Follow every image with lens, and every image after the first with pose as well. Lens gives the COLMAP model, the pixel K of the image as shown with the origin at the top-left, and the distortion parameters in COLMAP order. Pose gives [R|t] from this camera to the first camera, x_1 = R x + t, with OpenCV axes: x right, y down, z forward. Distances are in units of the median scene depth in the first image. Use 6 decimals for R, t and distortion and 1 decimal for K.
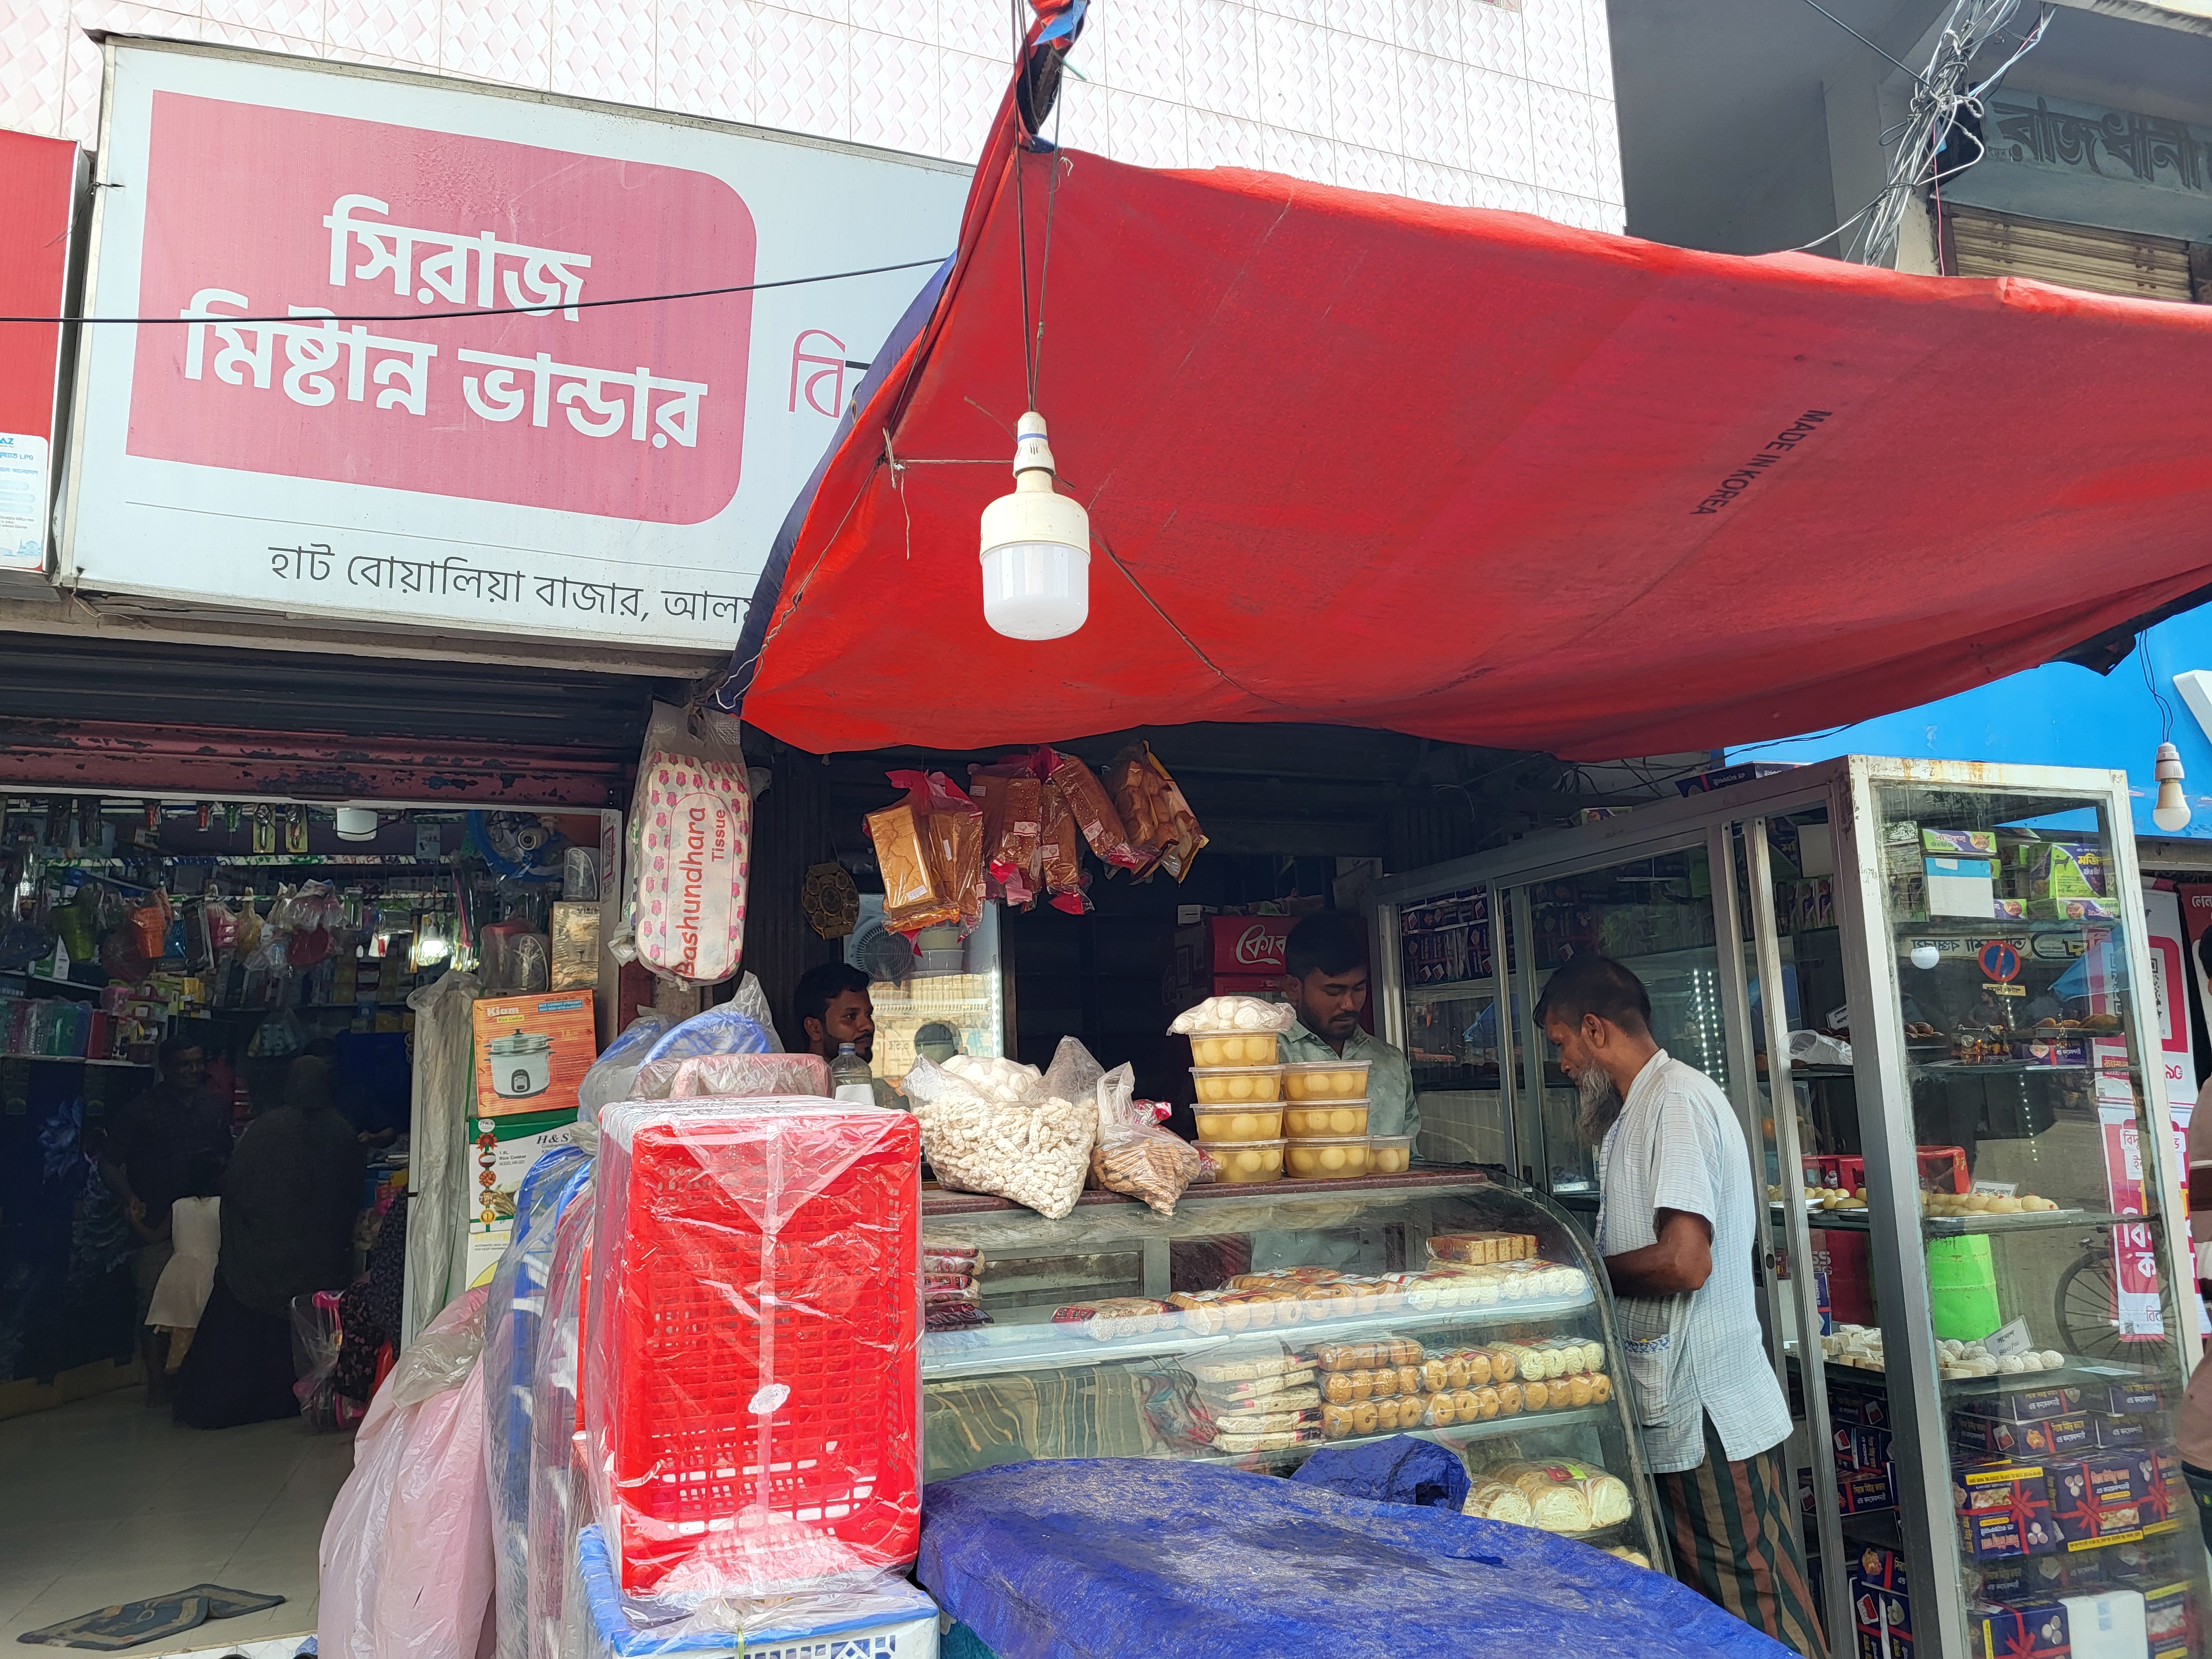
lens RADIAL K [[1766.6, 0, 1106.0], [0, 1766.6, 829.5], [0, 0, 1]] dist [0.039093, -0.010311]
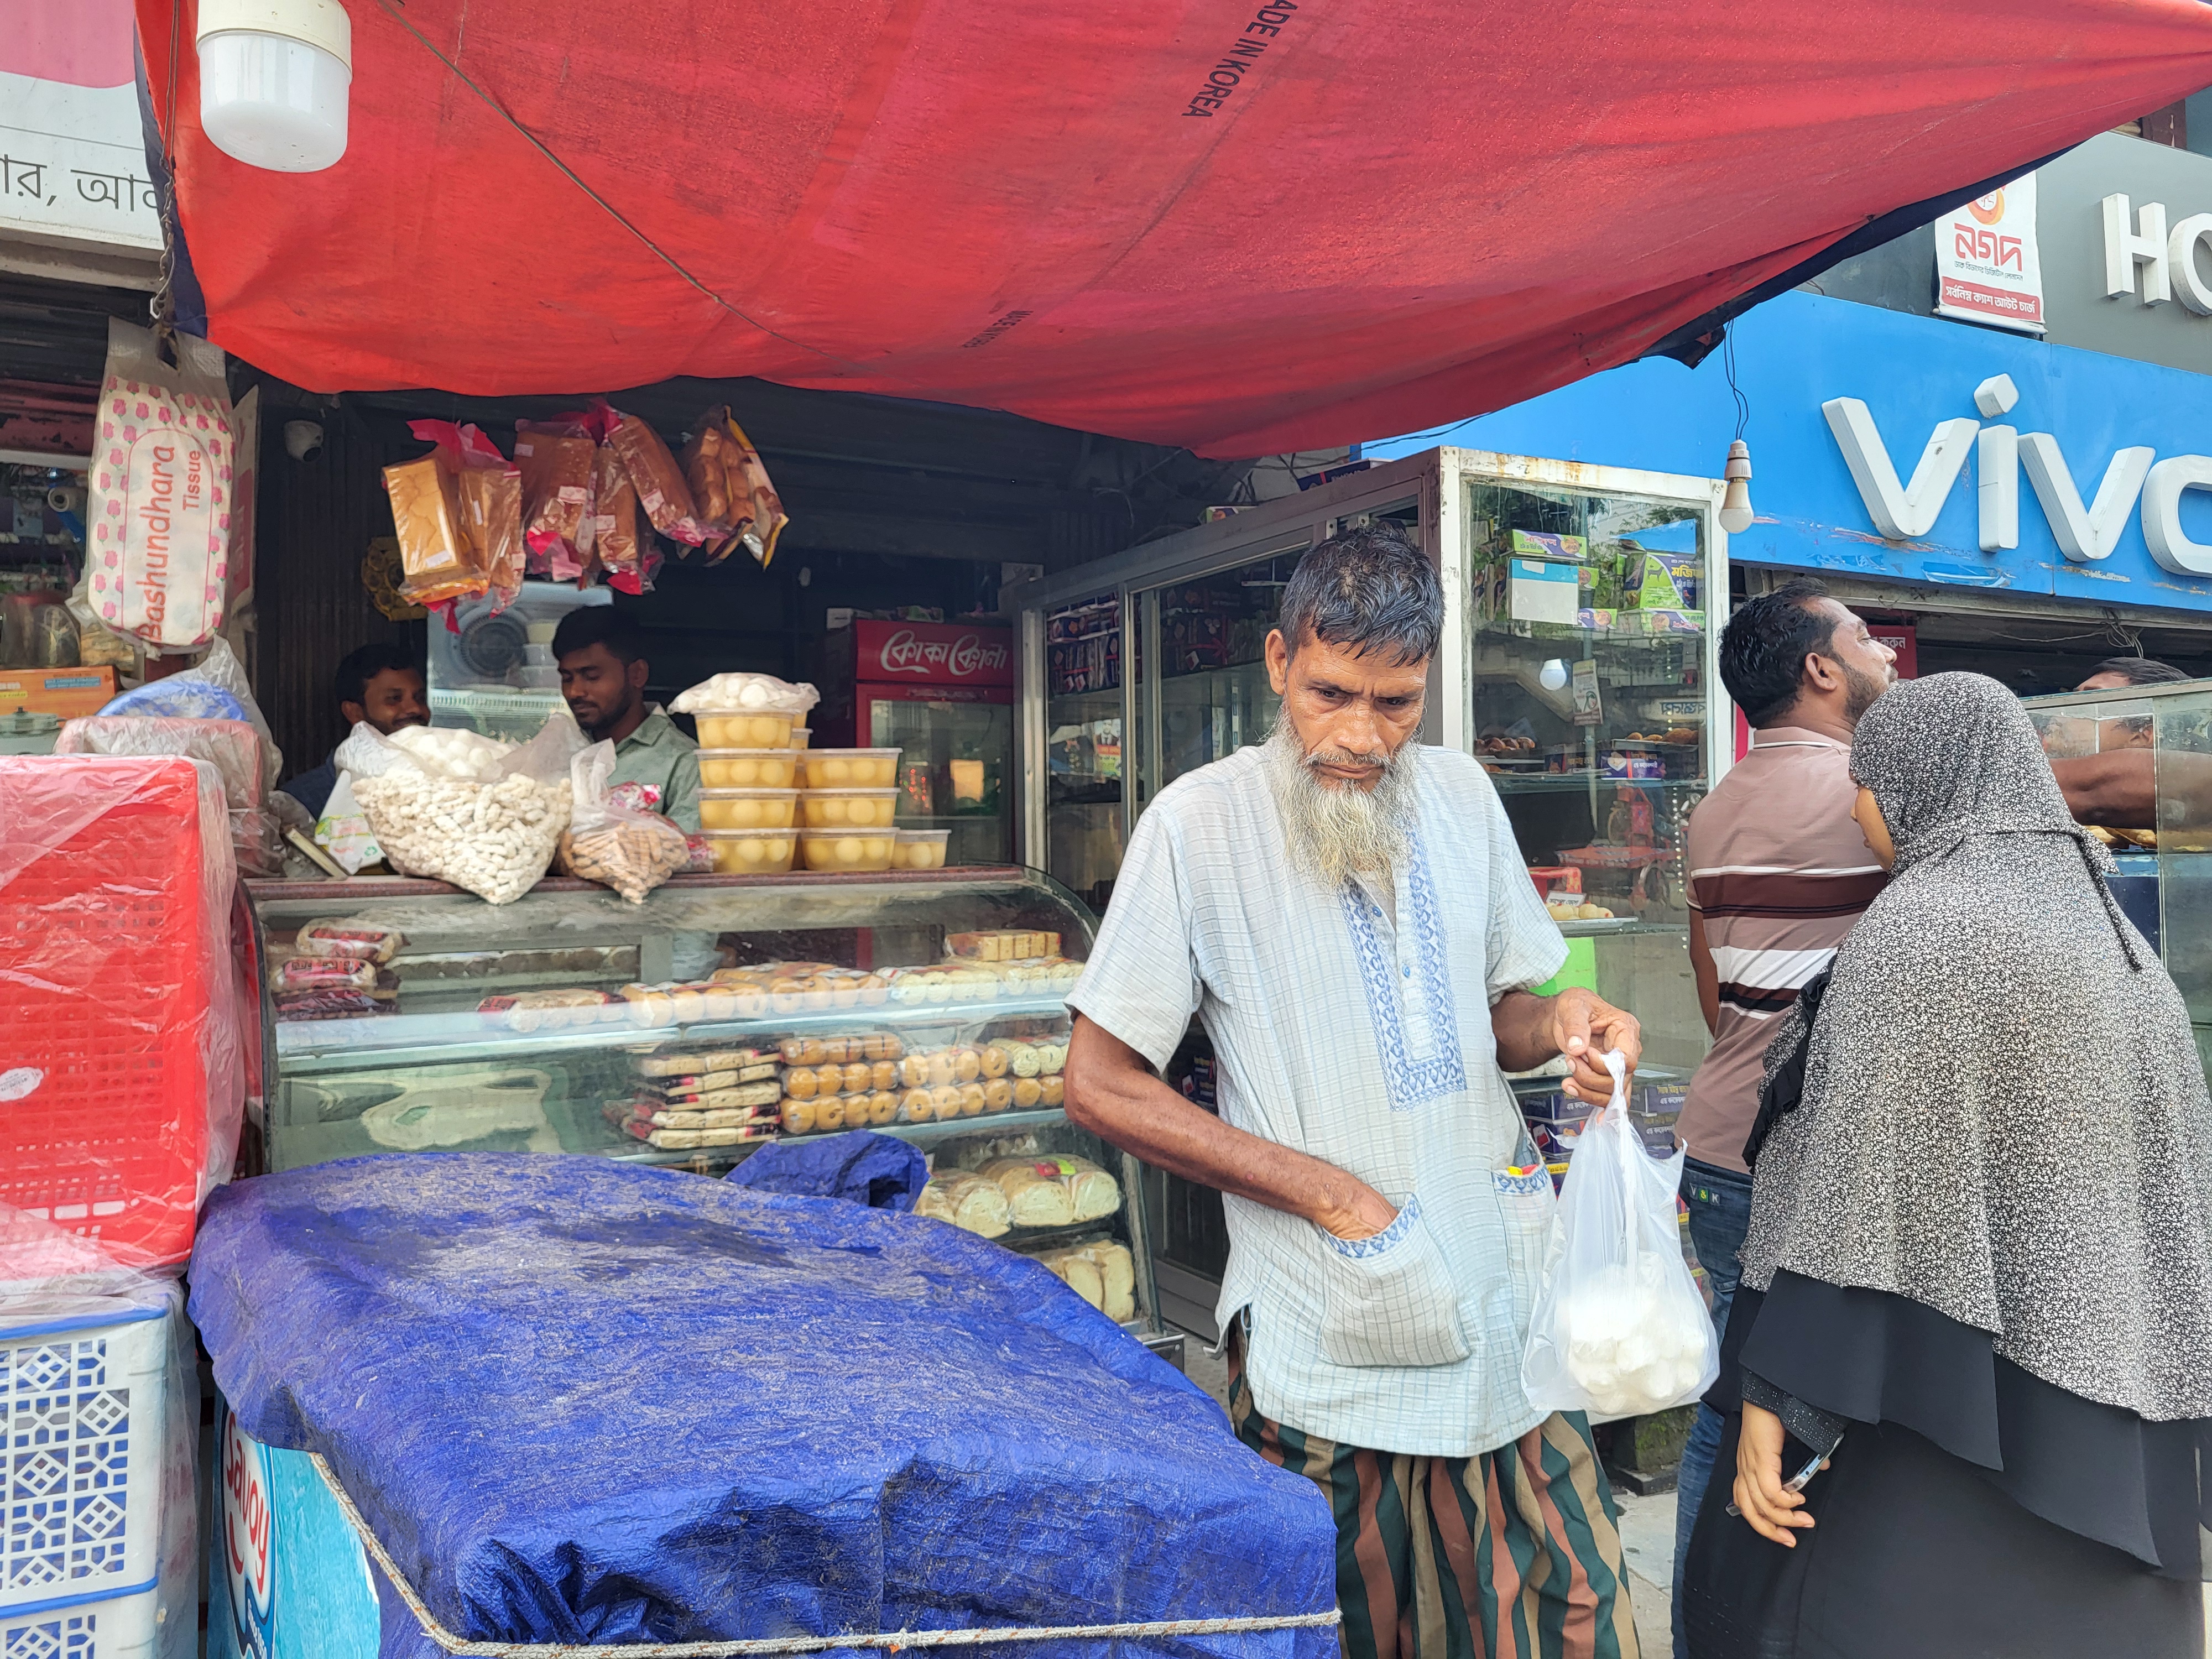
lens RADIAL K [[1781.2, 0, 1106.0], [0, 1781.2, 829.5], [0, 0, 1]] dist [0.038202, -0.016753]
pose [[0.991950, 0.020323, 0.124985, 0.147393], [-0.038356, 0.988890, 0.143617, 0.035605], [-0.120678, -0.147255, 0.981709, 0.065794]]
